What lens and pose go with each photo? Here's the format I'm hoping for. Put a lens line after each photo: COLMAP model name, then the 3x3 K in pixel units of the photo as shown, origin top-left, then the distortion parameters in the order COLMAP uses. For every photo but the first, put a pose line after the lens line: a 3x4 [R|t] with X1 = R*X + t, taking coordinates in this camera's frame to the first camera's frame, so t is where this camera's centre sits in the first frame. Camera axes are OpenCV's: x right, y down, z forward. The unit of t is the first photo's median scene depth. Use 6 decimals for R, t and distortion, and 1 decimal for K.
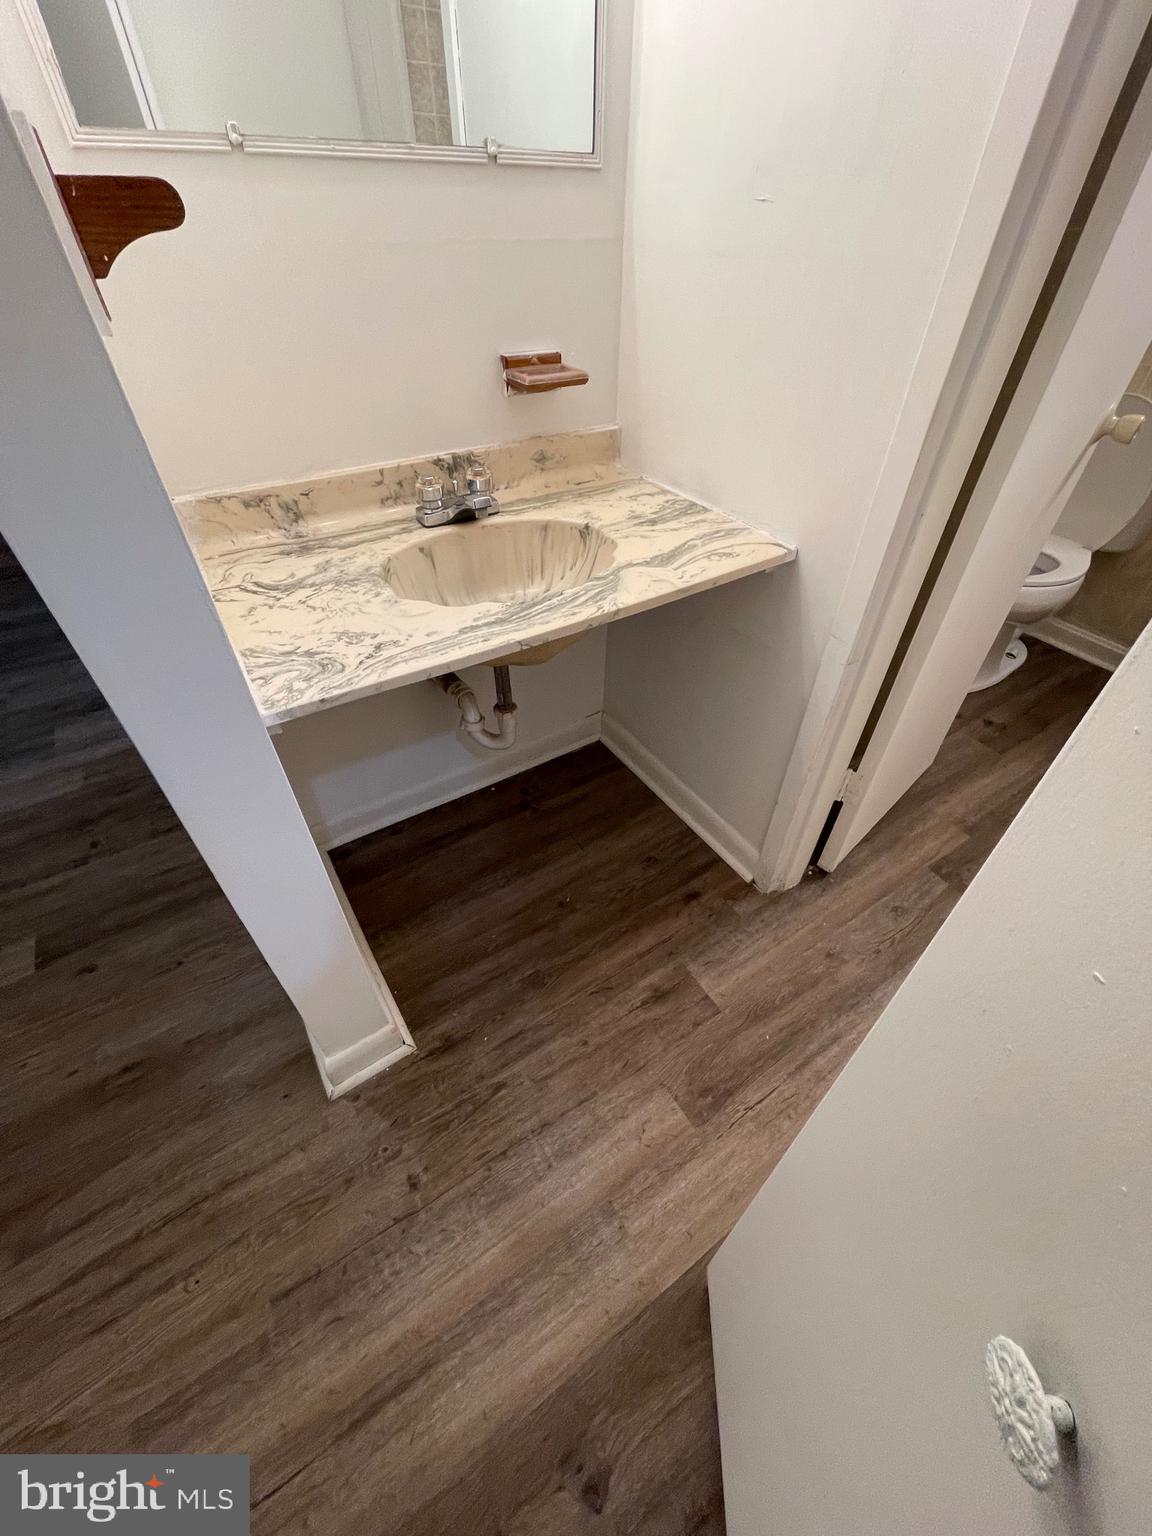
lens RADIAL K [[620.9, 0, 581.8], [0, 620.9, 764.6], [0, 0, 1]] dist [-0.010552, 0.005189]
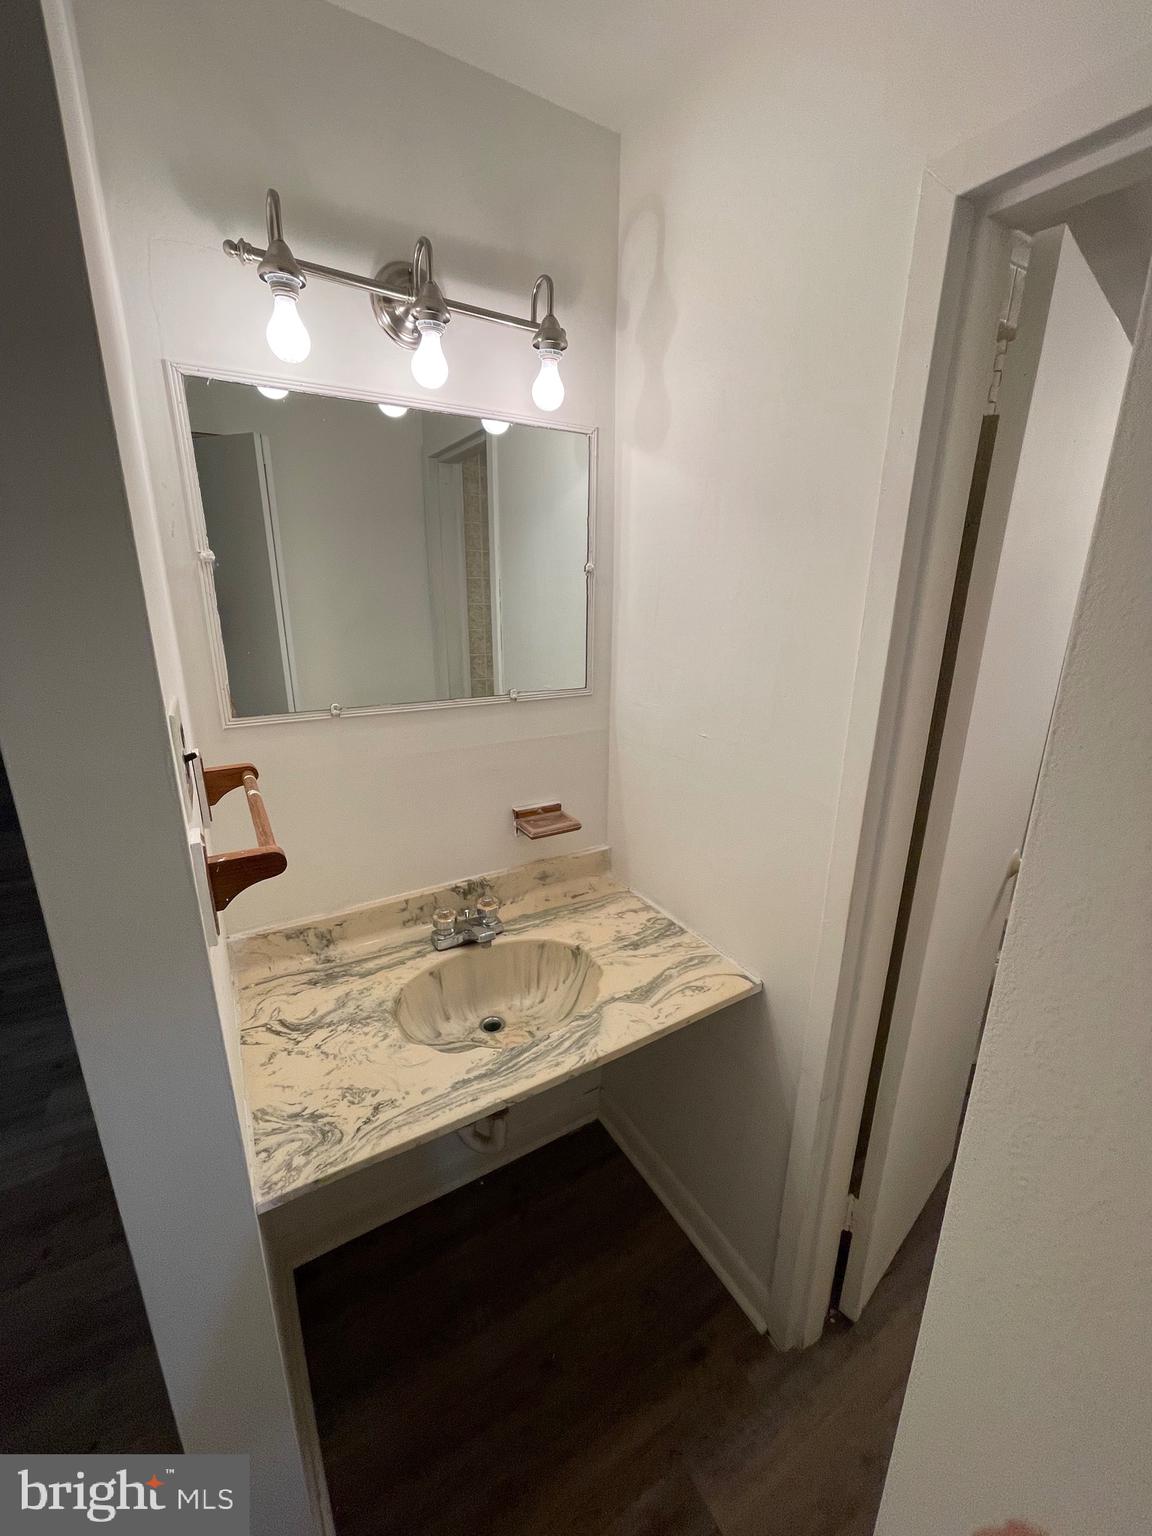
lens RADIAL K [[622.0, 0, 580.9], [0, 622.0, 766.5], [0, 0, 1]] dist [-0.000967, -0.000417]
pose [[0.999522, 0.006311, -0.030279, 0.049967], [-0.018795, 0.901419, -0.432540, -0.204264], [0.024565, 0.432902, 0.901106, -0.194839]]
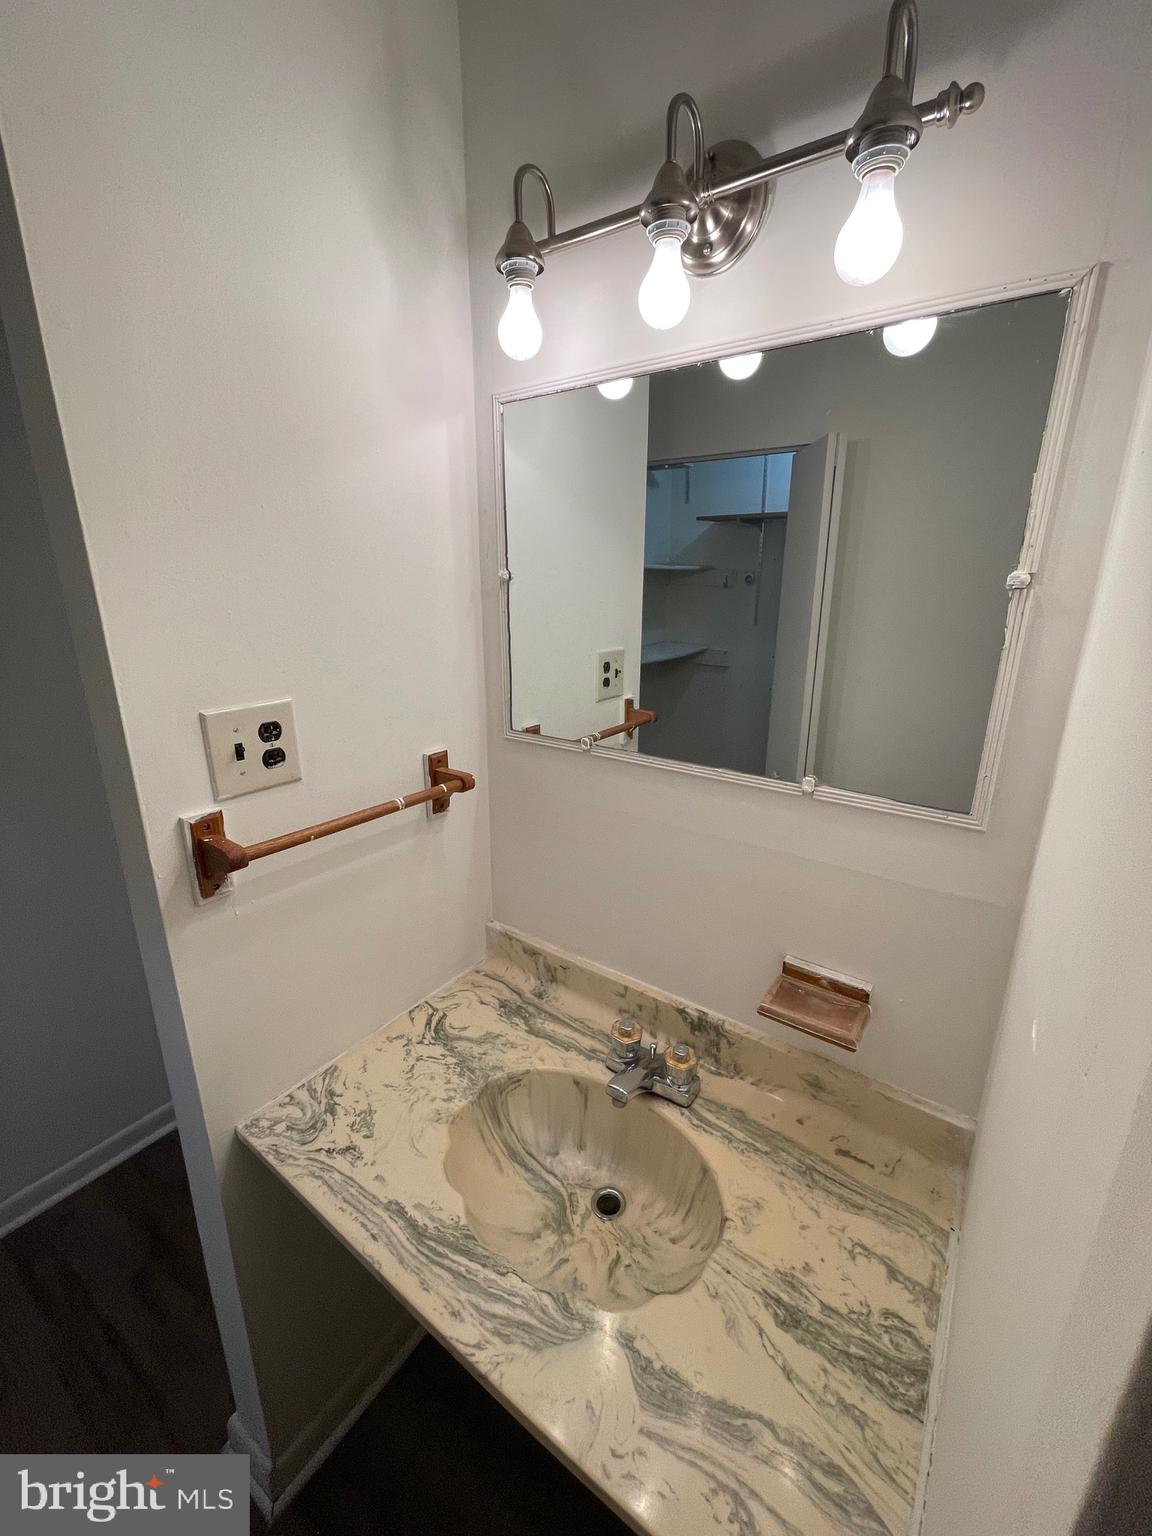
lens RADIAL K [[620.9, 0, 581.8], [0, 620.9, 764.6], [0, 0, 1]] dist [-0.010552, 0.005189]
pose [[0.369095, 0.252033, -0.894566, 0.462155], [-0.624268, 0.780299, -0.037731, -0.701485], [0.688519, 0.572375, 0.445341, 0.326156]]
